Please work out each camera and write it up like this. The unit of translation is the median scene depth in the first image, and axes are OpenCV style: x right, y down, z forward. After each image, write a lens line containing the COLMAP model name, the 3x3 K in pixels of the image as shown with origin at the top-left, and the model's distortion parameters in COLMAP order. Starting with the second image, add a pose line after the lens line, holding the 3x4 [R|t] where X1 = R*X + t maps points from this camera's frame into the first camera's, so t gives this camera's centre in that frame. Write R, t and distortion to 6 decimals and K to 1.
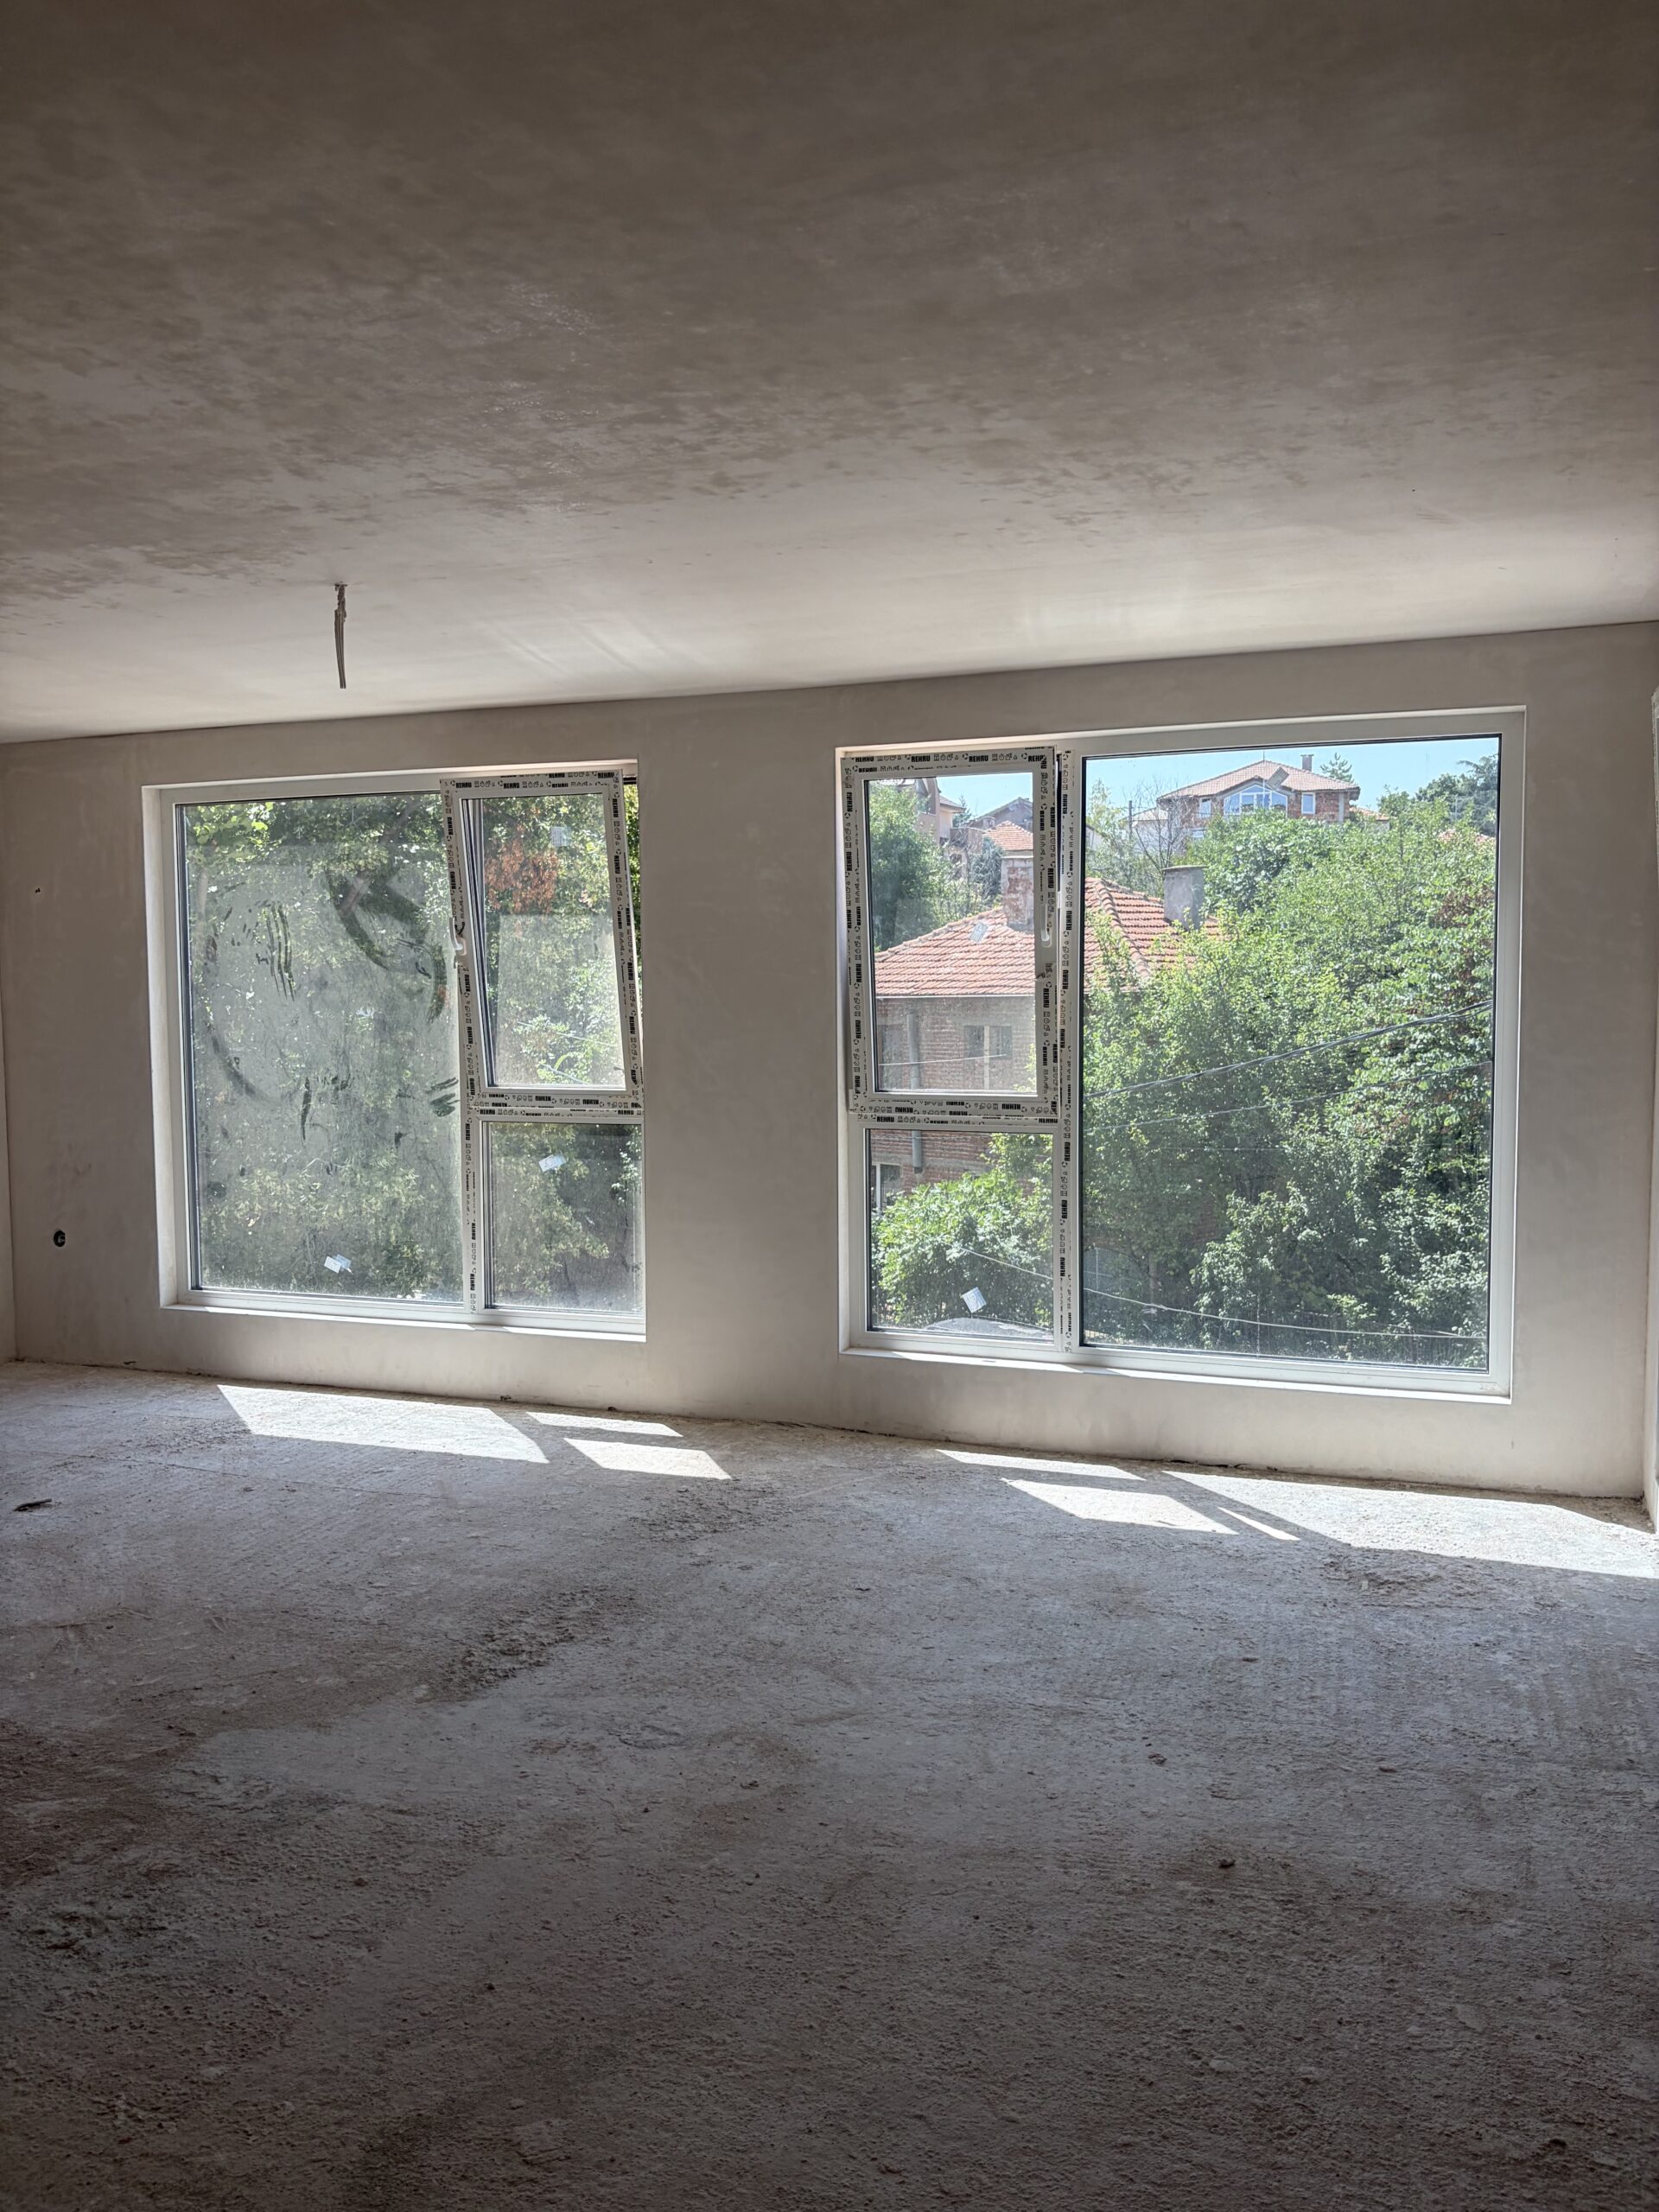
lens RADIAL K [[1673.7, 0, 829.9], [0, 1673.7, 1102.6], [0, 0, 1]] dist [0.042008, -0.048271]
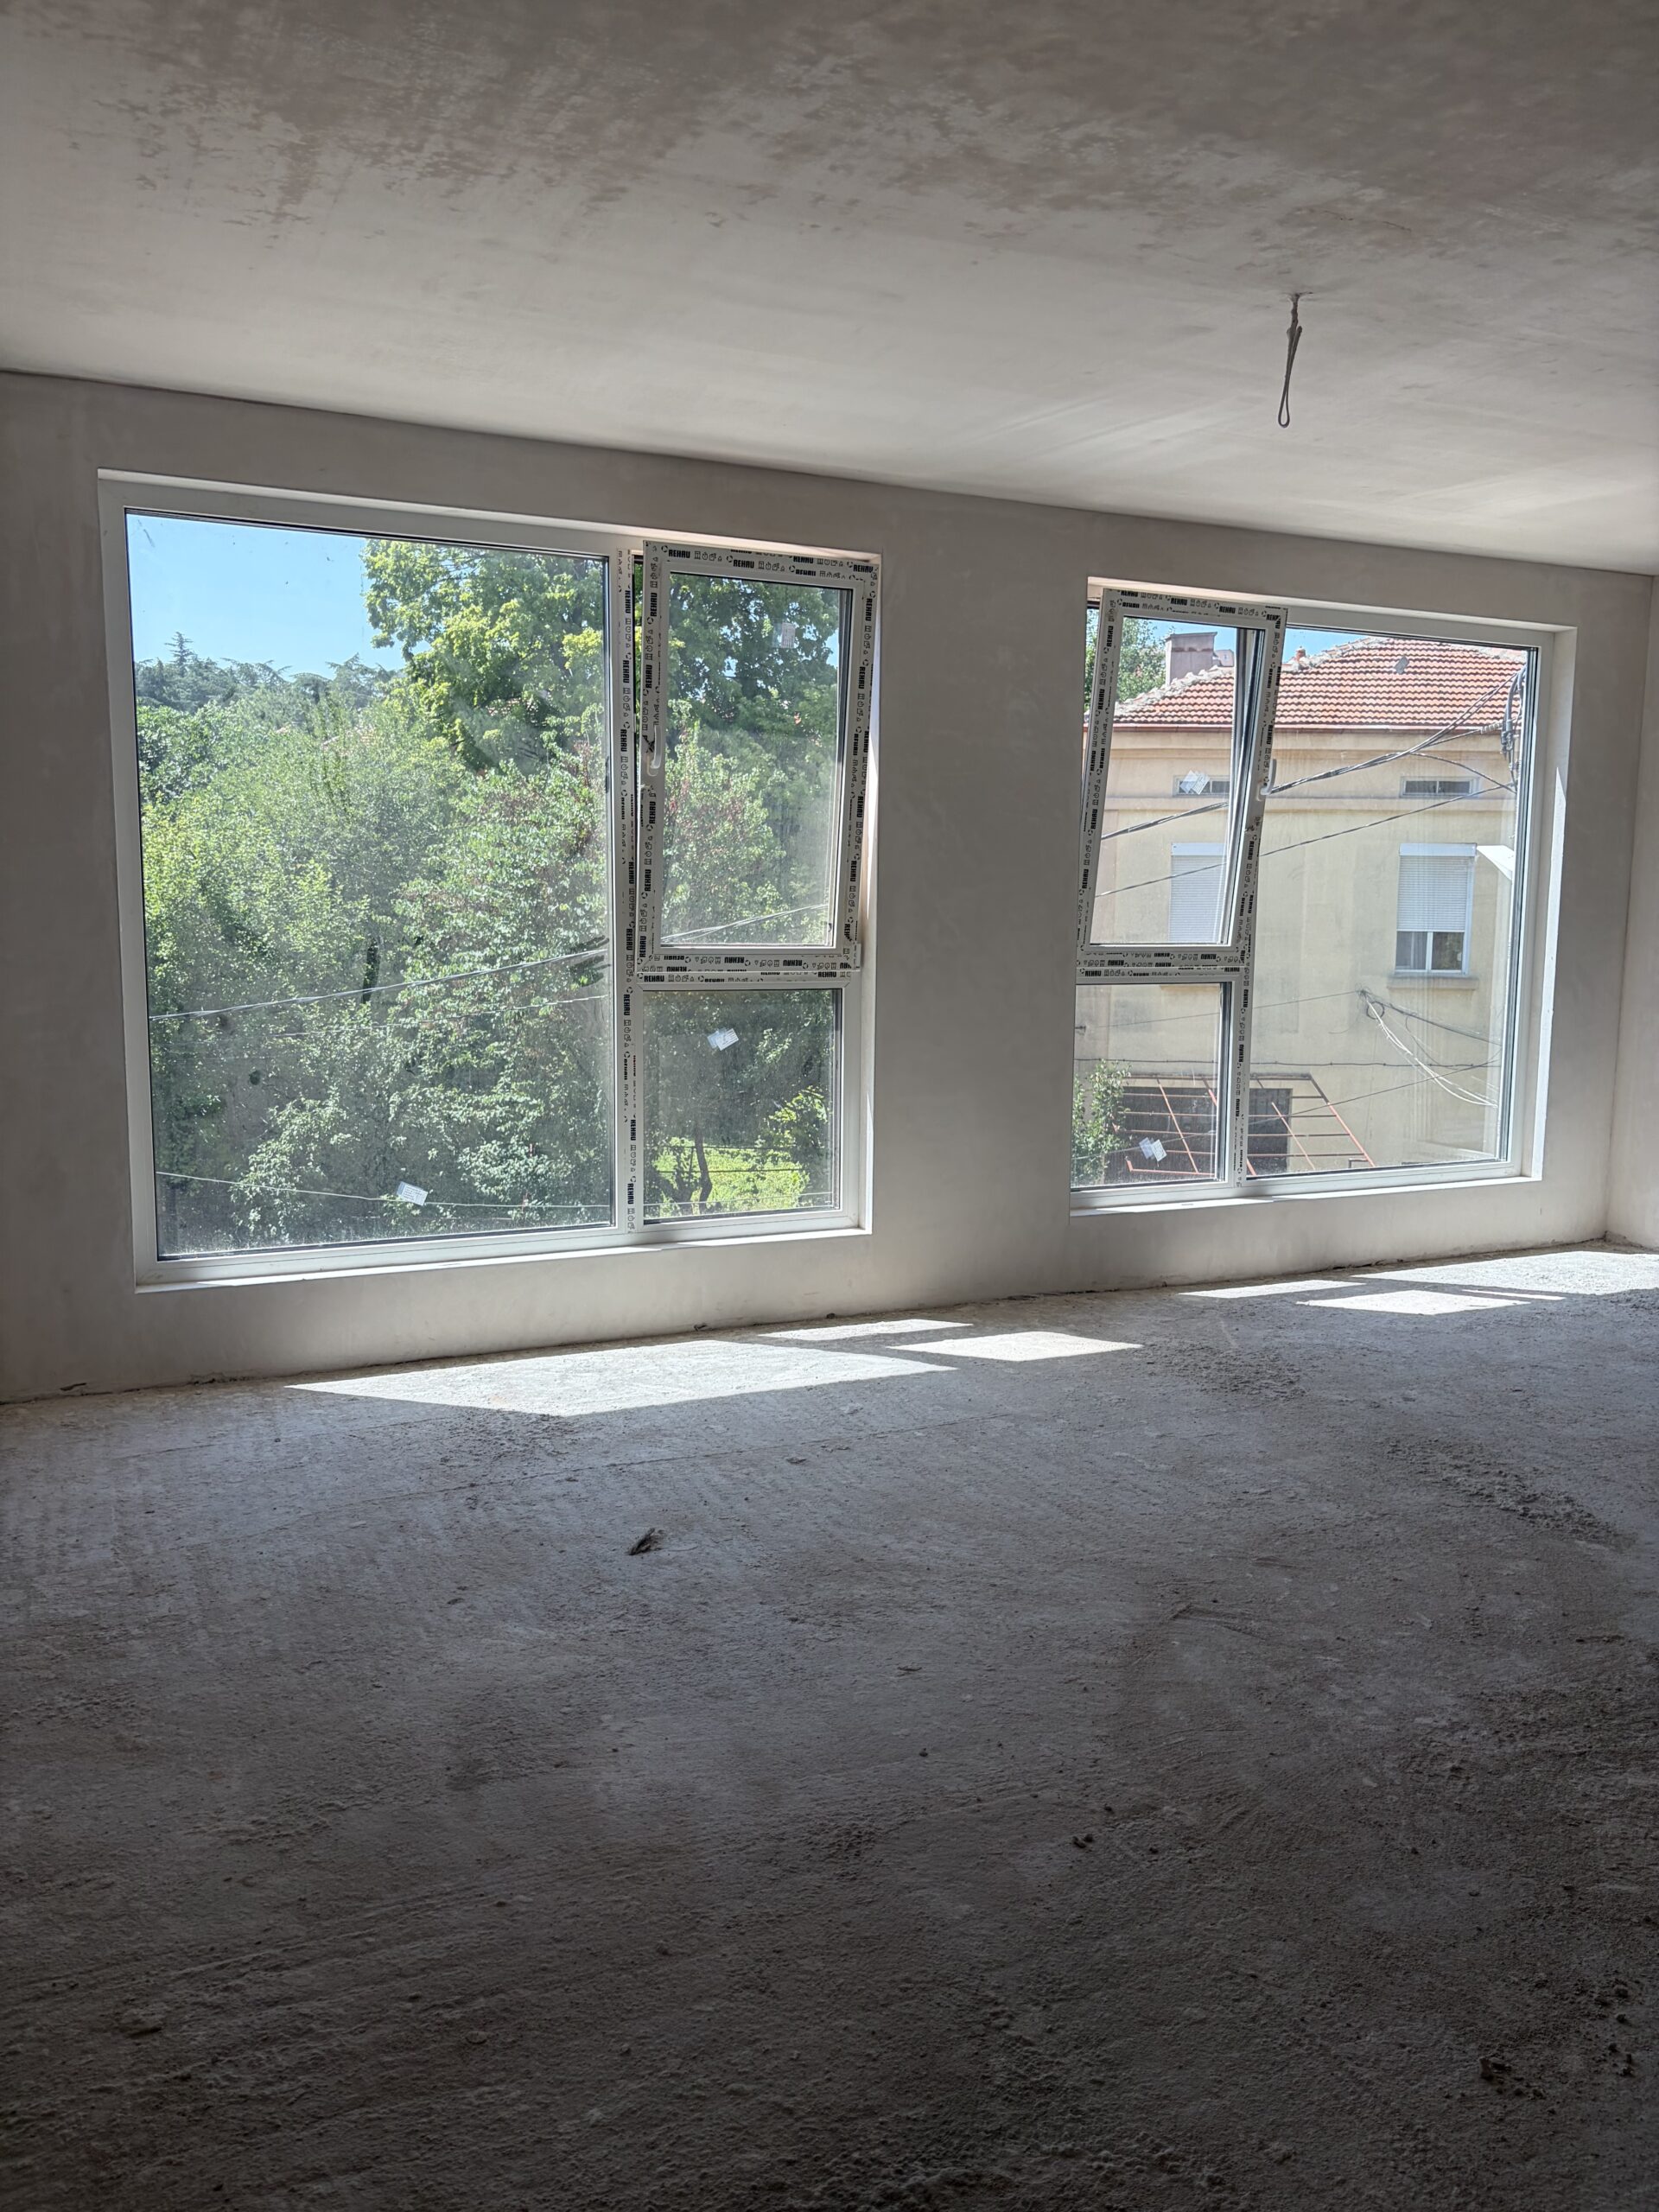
lens RADIAL K [[1673.7, 0, 829.9], [0, 1673.7, 1115.9], [0, 0, 1]] dist [0.042008, -0.048271]
pose [[0.713656, -0.073482, 0.696631, -0.932990], [0.032253, 0.996875, 0.072111, 0.021455], [-0.699753, -0.028994, 0.713796, 0.494970]]
